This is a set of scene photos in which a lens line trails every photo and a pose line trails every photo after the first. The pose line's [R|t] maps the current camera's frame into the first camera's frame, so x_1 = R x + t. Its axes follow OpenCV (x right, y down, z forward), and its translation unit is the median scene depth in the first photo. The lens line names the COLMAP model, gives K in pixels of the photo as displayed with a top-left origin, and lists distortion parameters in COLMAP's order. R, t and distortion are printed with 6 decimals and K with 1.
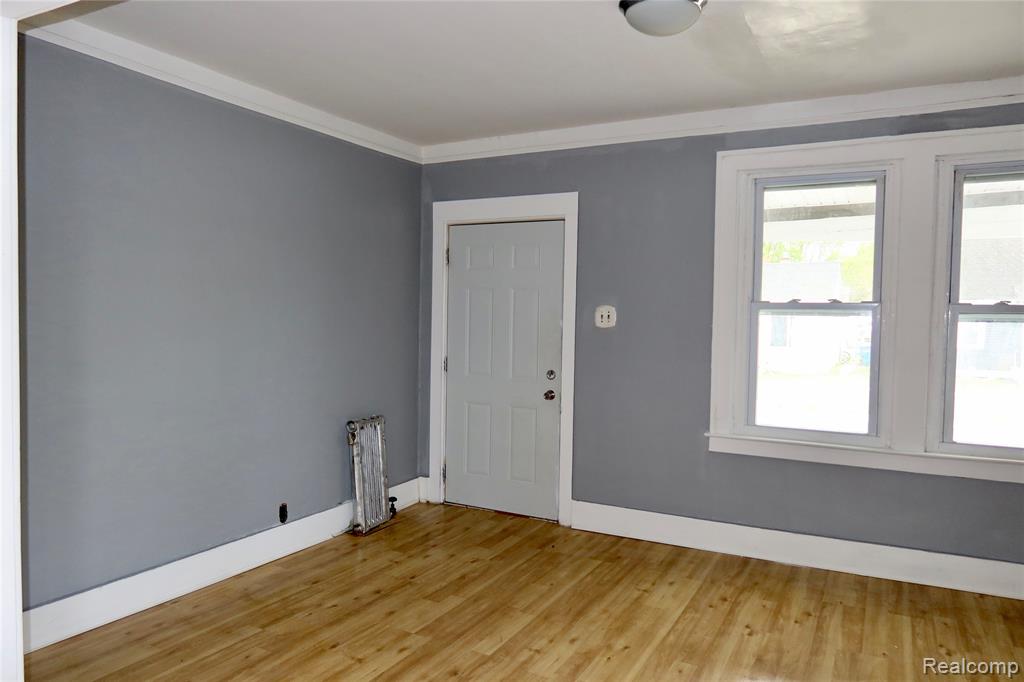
lens RADIAL K [[726.5, 0, 514.8], [0, 726.5, 340.3], [0, 0, 1]] dist [-0.029351, 0.004724]
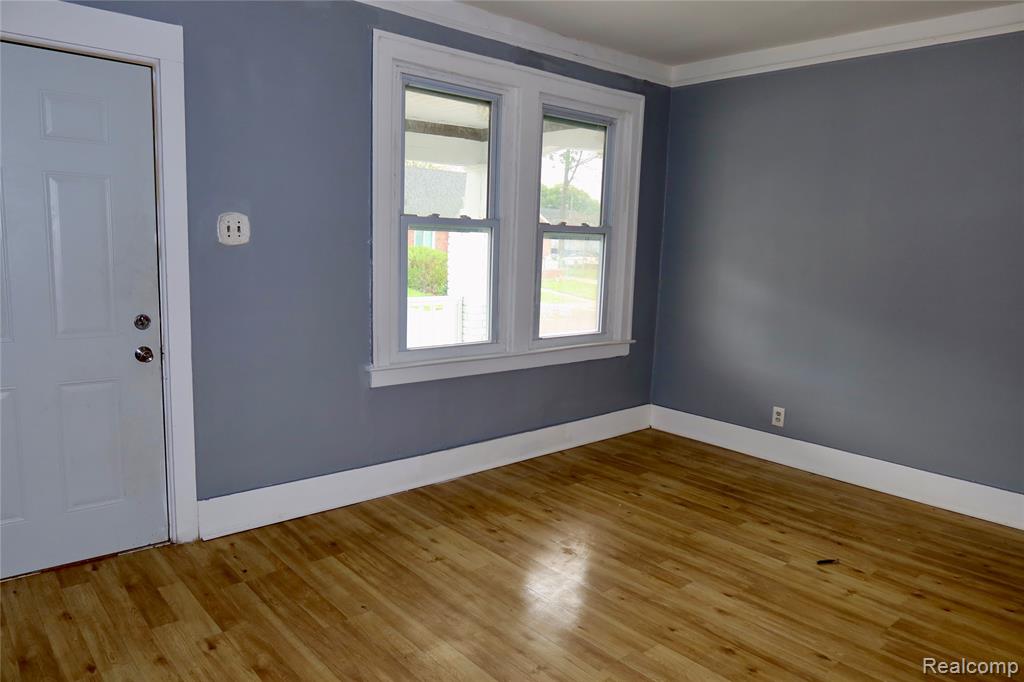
lens RADIAL K [[726.5, 0, 514.8], [0, 726.5, 340.3], [0, 0, 1]] dist [-0.029351, 0.004724]
pose [[0.311921, -0.143019, 0.939282, -0.490292], [-0.006063, 0.988286, 0.152494, -0.037203], [-0.950089, -0.053261, 0.307400, 0.576921]]
